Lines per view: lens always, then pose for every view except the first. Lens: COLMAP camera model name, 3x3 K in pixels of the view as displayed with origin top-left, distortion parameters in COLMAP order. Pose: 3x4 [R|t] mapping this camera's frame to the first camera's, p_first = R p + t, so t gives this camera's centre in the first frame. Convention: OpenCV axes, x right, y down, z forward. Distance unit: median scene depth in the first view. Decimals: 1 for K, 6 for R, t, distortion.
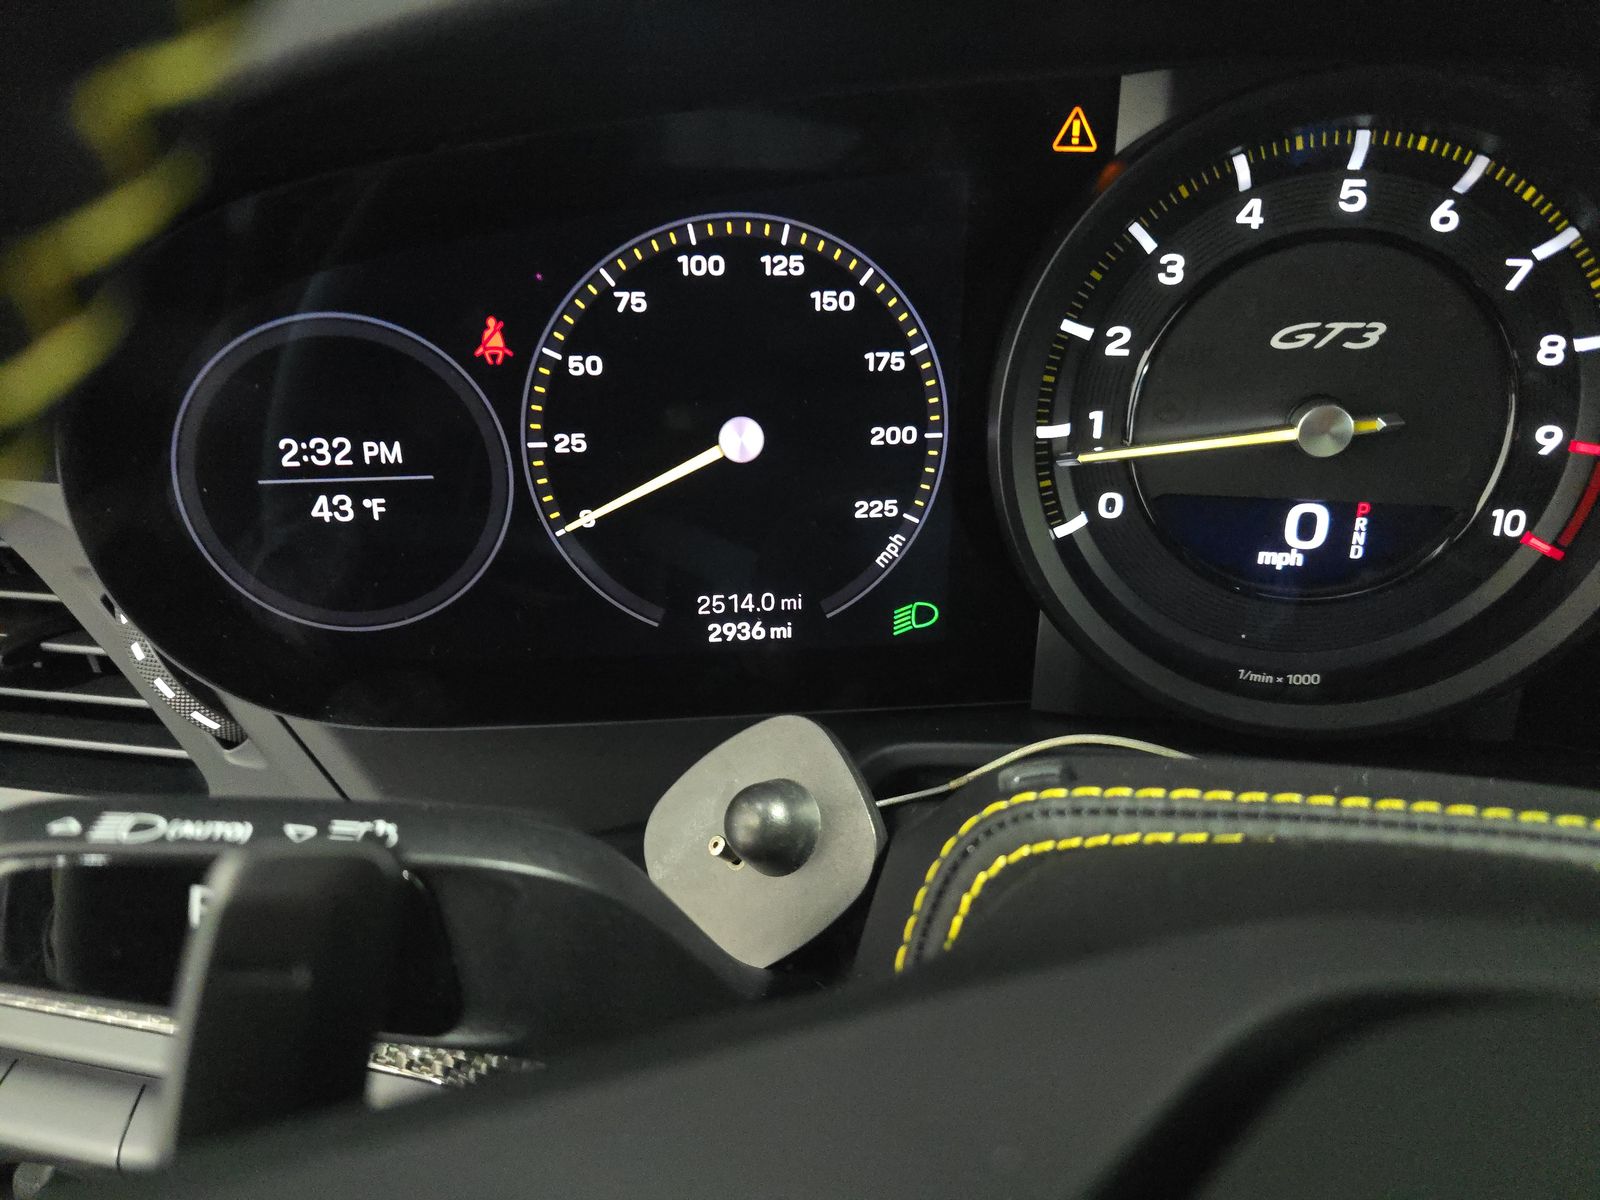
lens RADIAL K [[1068.9, 0, 800.0], [0, 1068.9, 600.0], [0, 0, 1]] dist [0.038244, -0.086715]
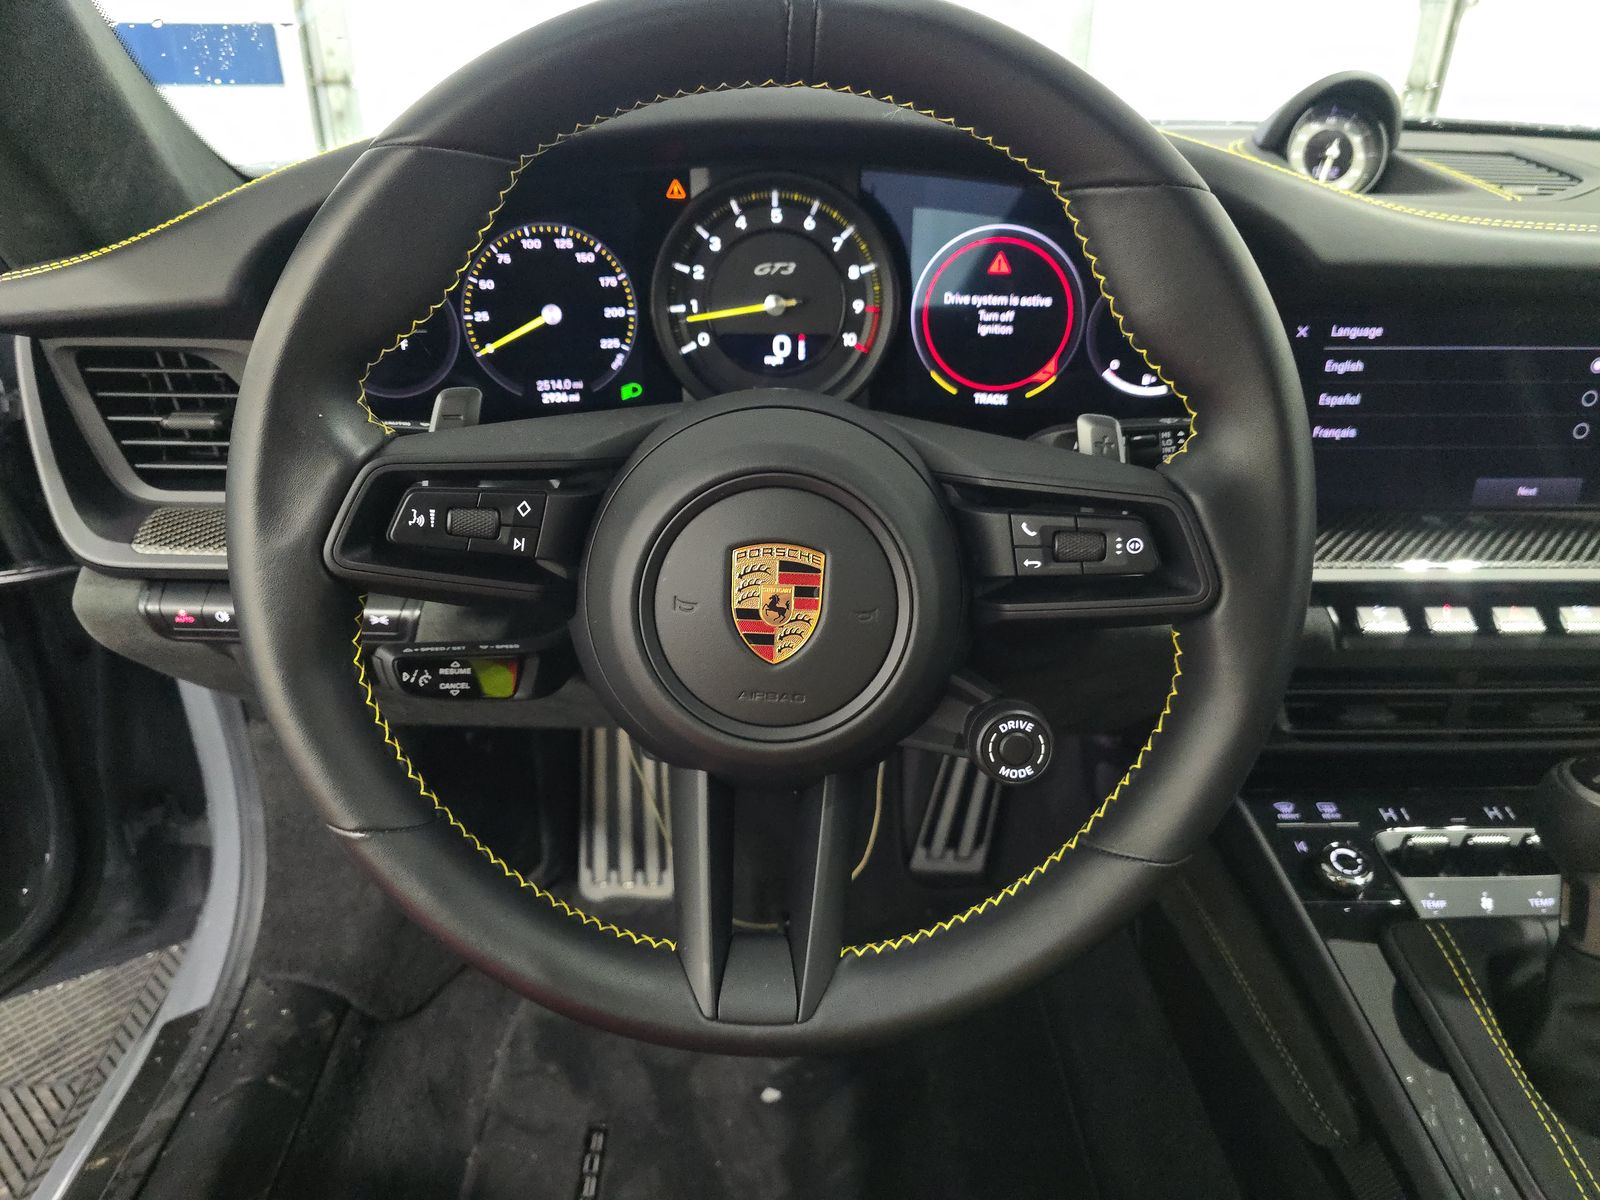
lens RADIAL K [[1089.4, 0, 792.7], [0, 1089.4, 600.4], [0, 0, 1]] dist [0.052370, -0.040379]
pose [[0.983159, -0.067510, 0.169825, 0.018665], [0.061610, 0.997307, 0.039780, 0.455477], [-0.172054, -0.028647, 0.984671, -1.656471]]
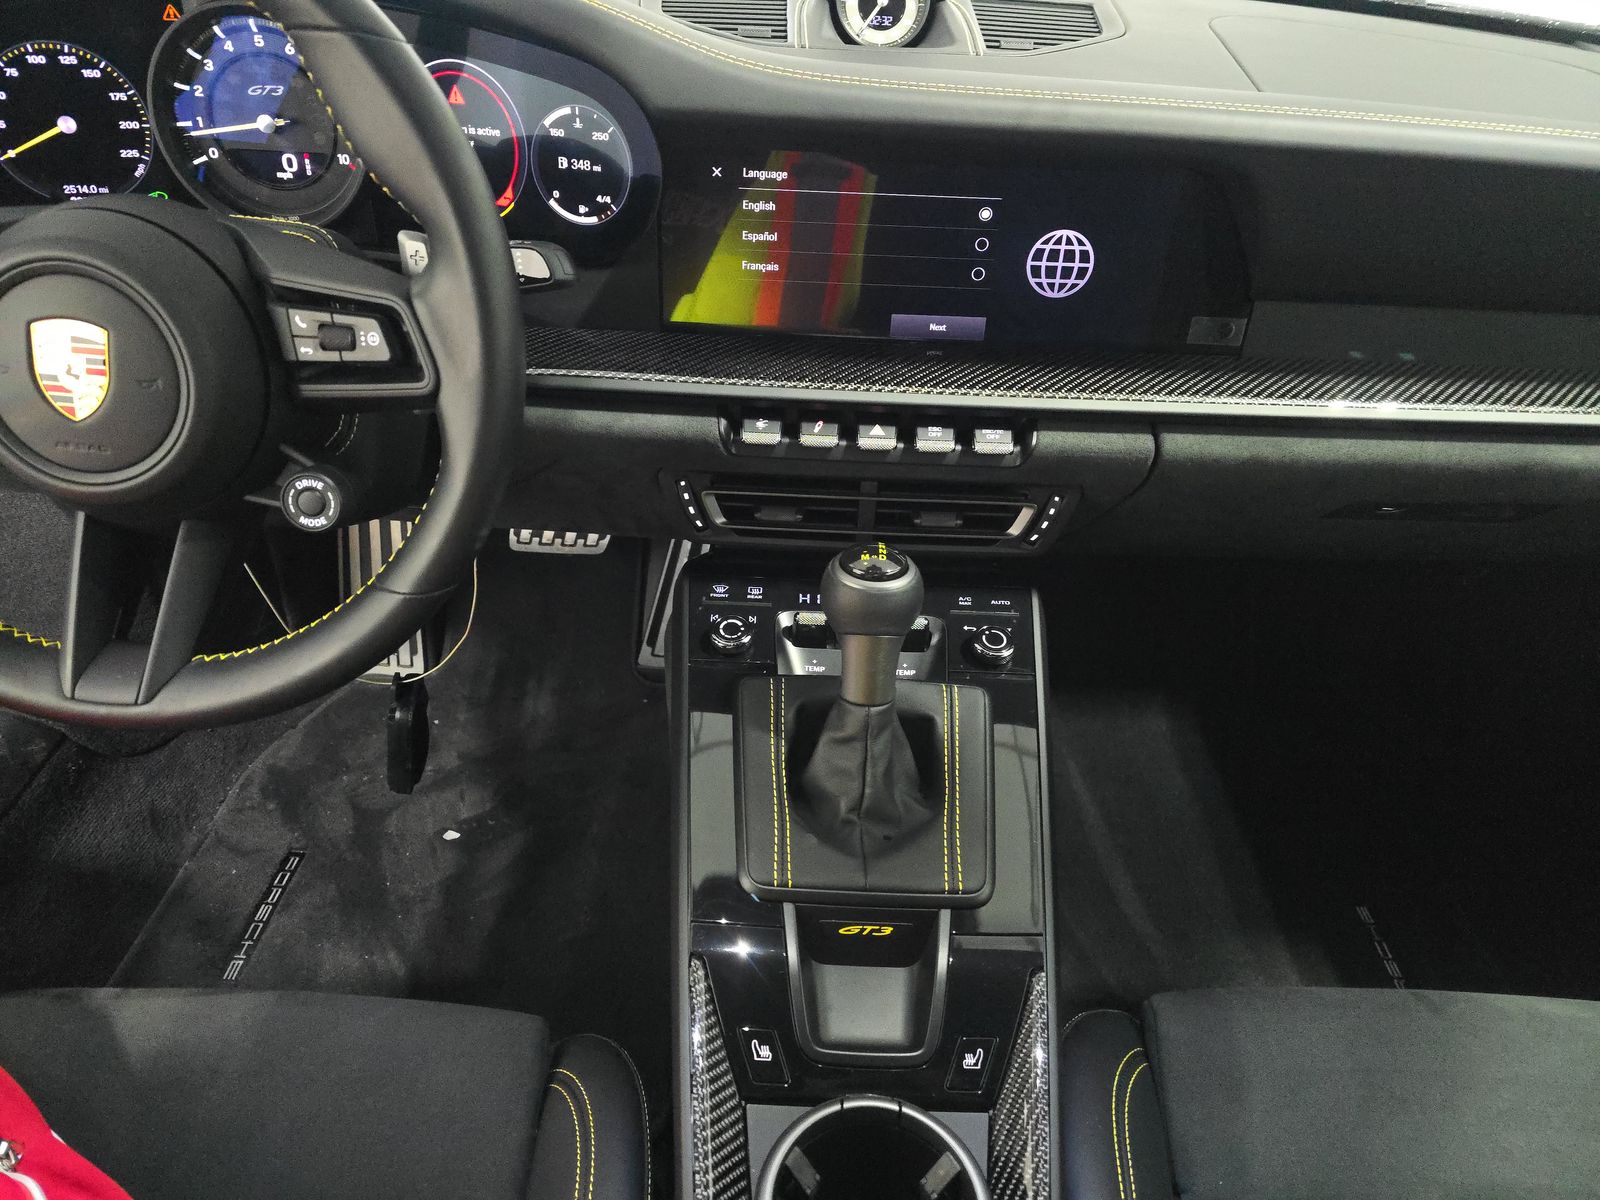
lens RADIAL K [[1089.4, 0, 792.7], [0, 1089.4, 600.4], [0, 0, 1]] dist [0.052370, -0.040379]
pose [[0.990538, -0.040223, 0.131211, 1.447649], [0.016725, 0.984340, 0.175487, 0.621584], [-0.136215, -0.171632, 0.975699, -2.395714]]
